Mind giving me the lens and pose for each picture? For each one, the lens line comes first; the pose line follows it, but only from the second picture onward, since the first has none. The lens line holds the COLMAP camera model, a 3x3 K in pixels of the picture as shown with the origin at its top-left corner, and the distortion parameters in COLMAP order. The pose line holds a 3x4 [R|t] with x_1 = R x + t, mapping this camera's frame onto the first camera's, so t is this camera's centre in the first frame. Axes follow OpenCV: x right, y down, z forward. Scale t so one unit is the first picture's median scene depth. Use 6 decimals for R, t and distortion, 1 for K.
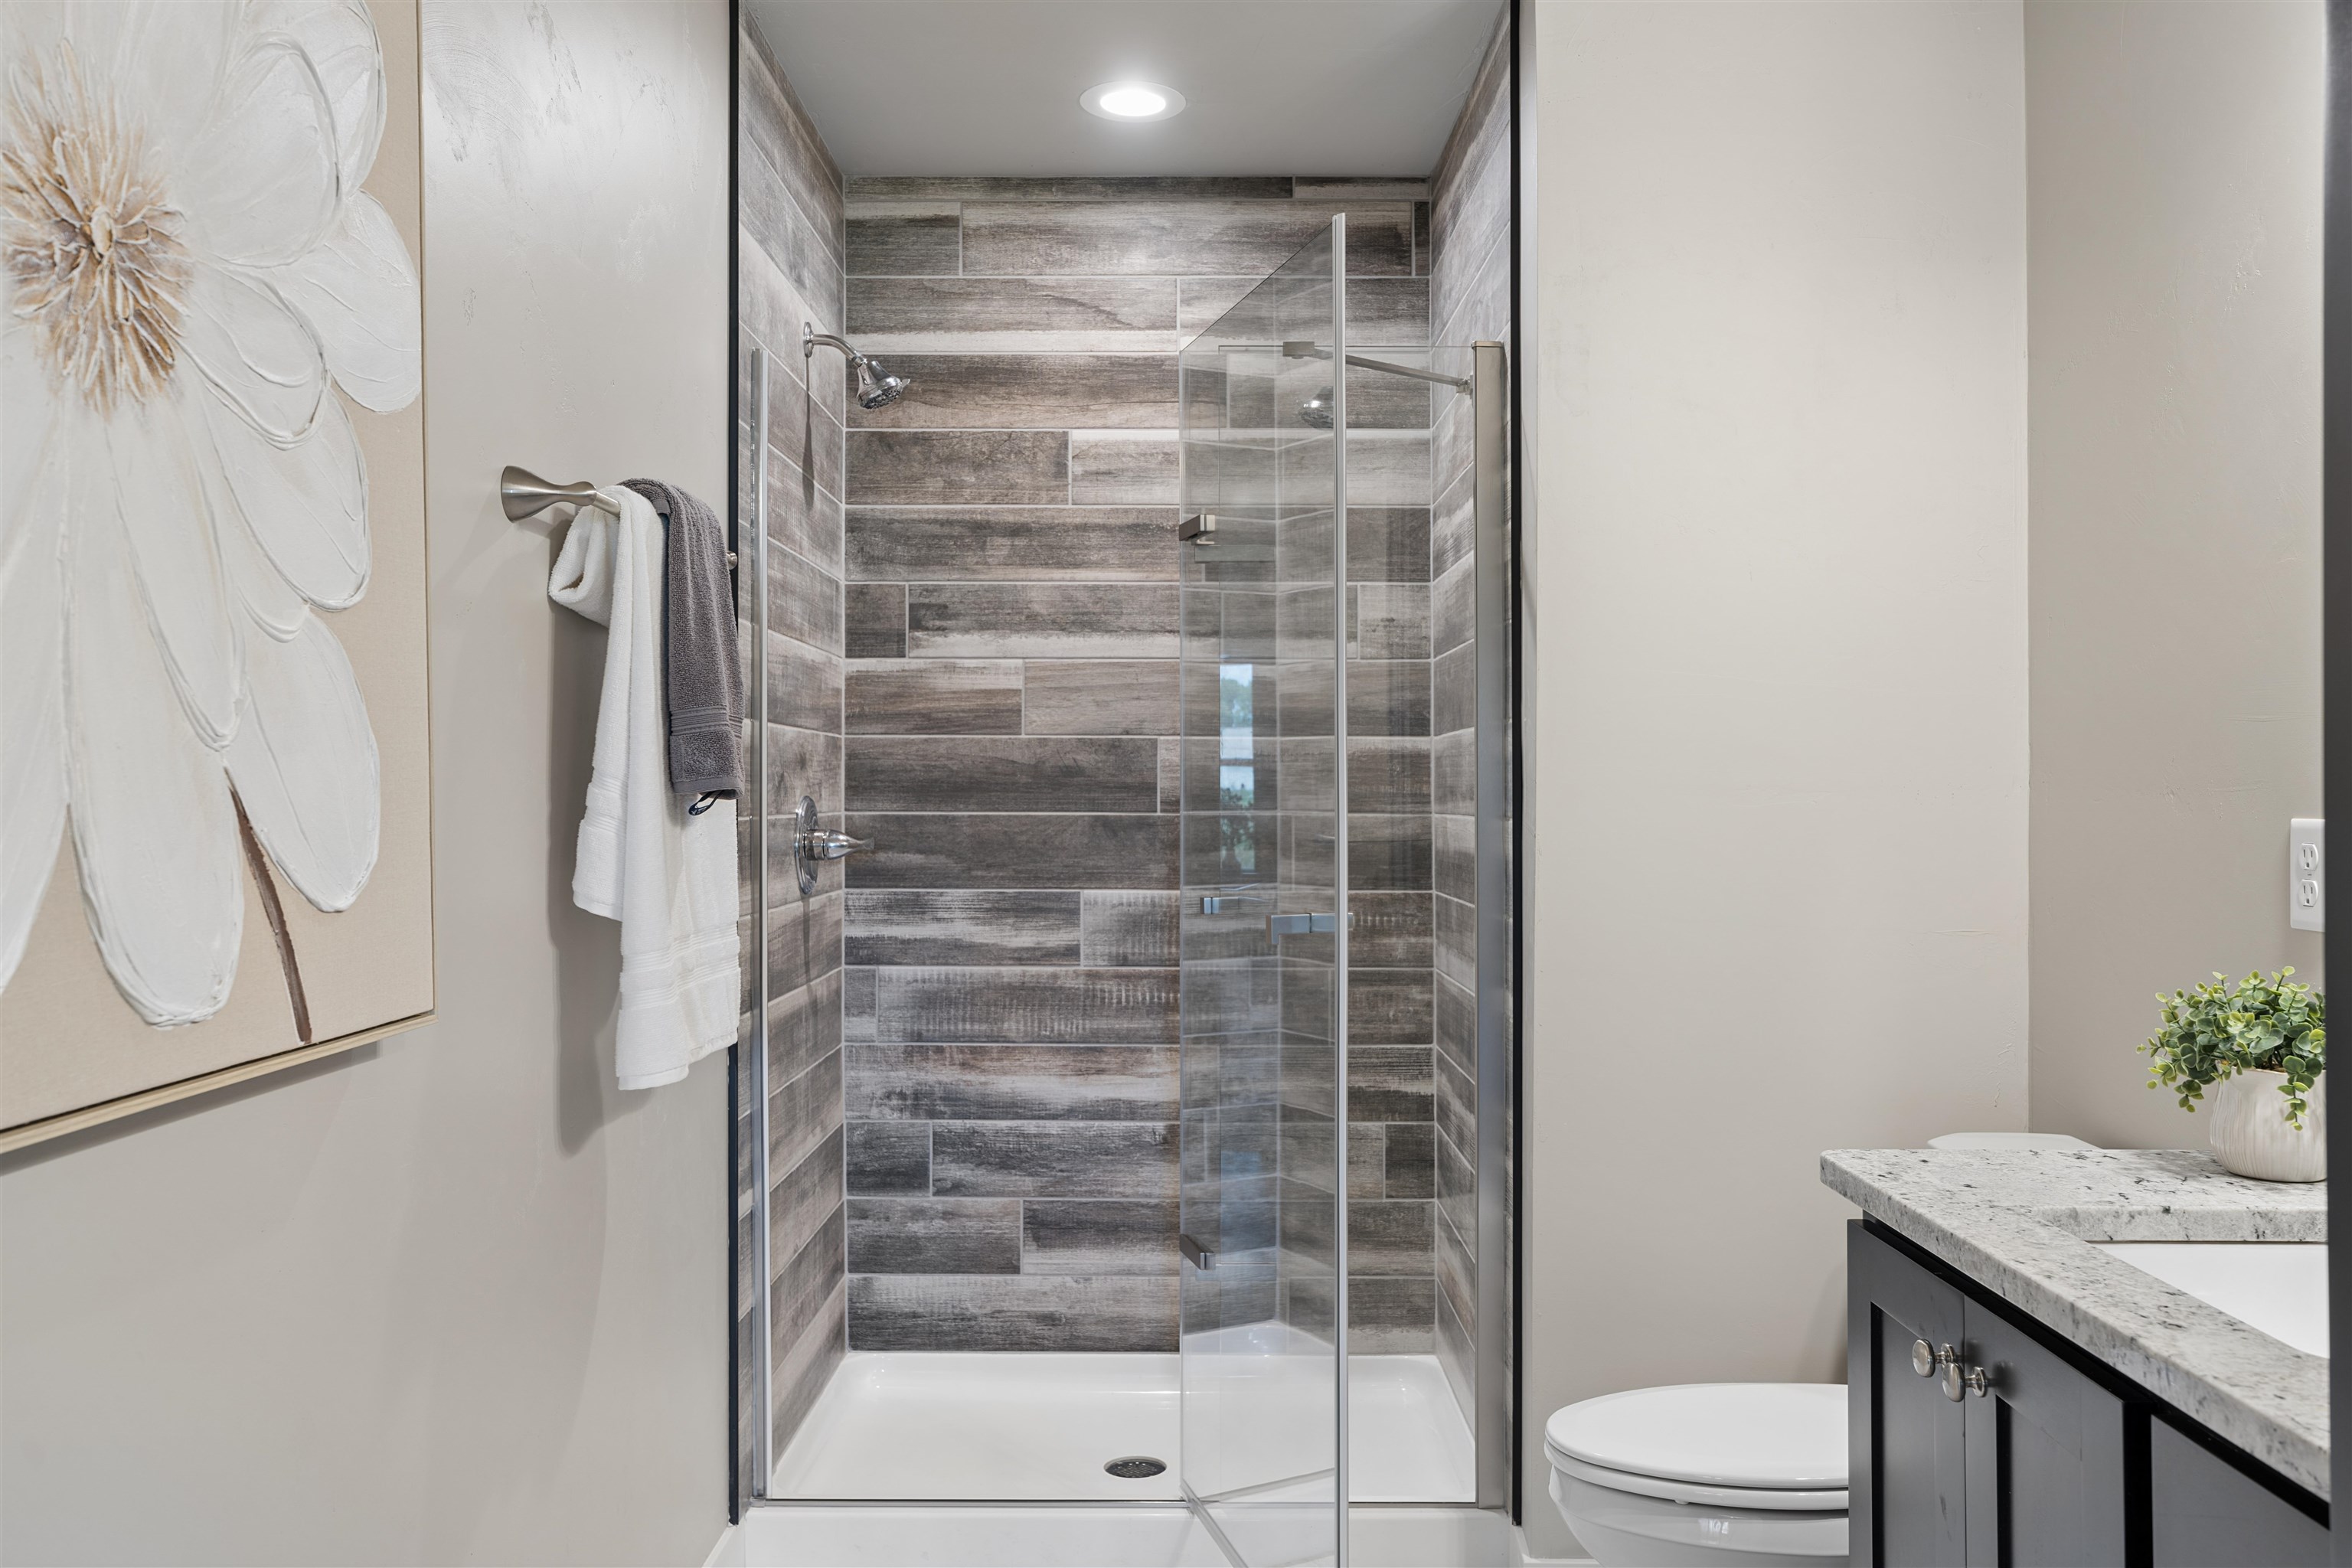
lens RADIAL K [[1887.4, 0, 1182.0], [0, 1887.4, 776.4], [0, 0, 1]] dist [-0.034552, 0.021984]
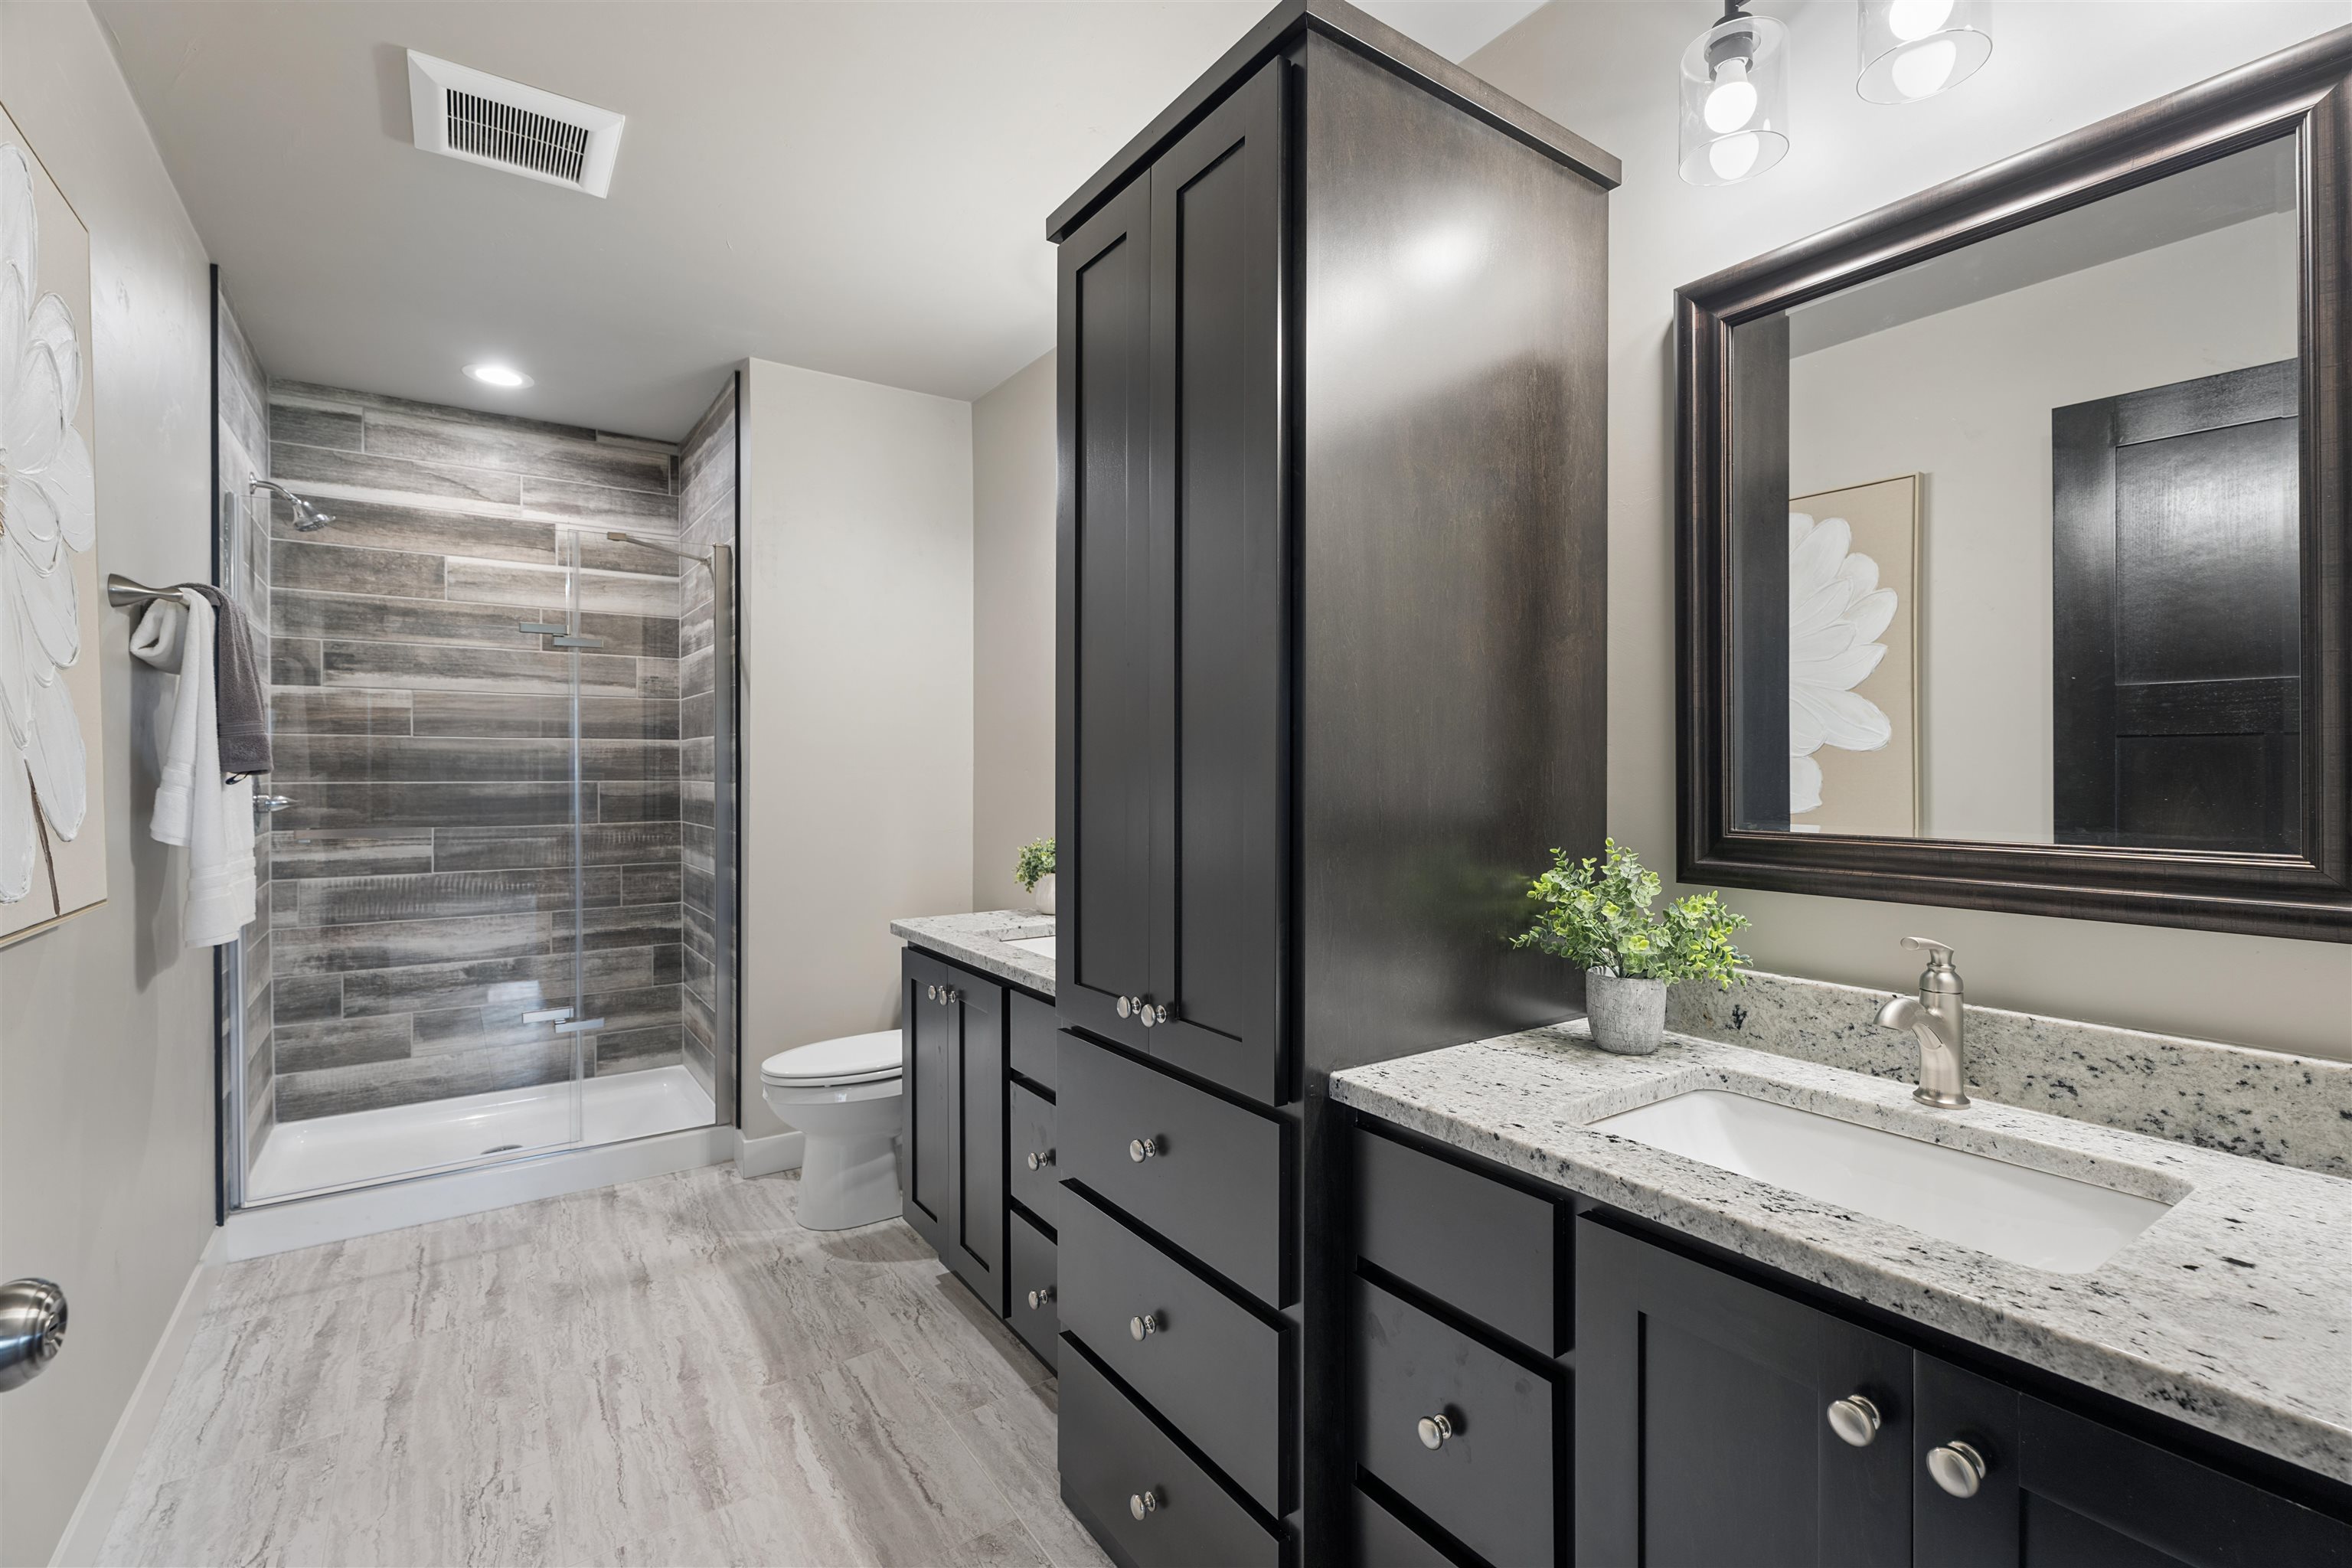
lens RADIAL K [[1056.7, 0, 1187.7], [0, 1056.7, 770.8], [0, 0, 1]] dist [0.008274, -0.002726]
pose [[0.814939, -0.001992, 0.579543, -0.075689], [-0.004768, 0.999937, 0.010141, -0.003716], [-0.579527, -0.011027, 0.814879, -0.180990]]
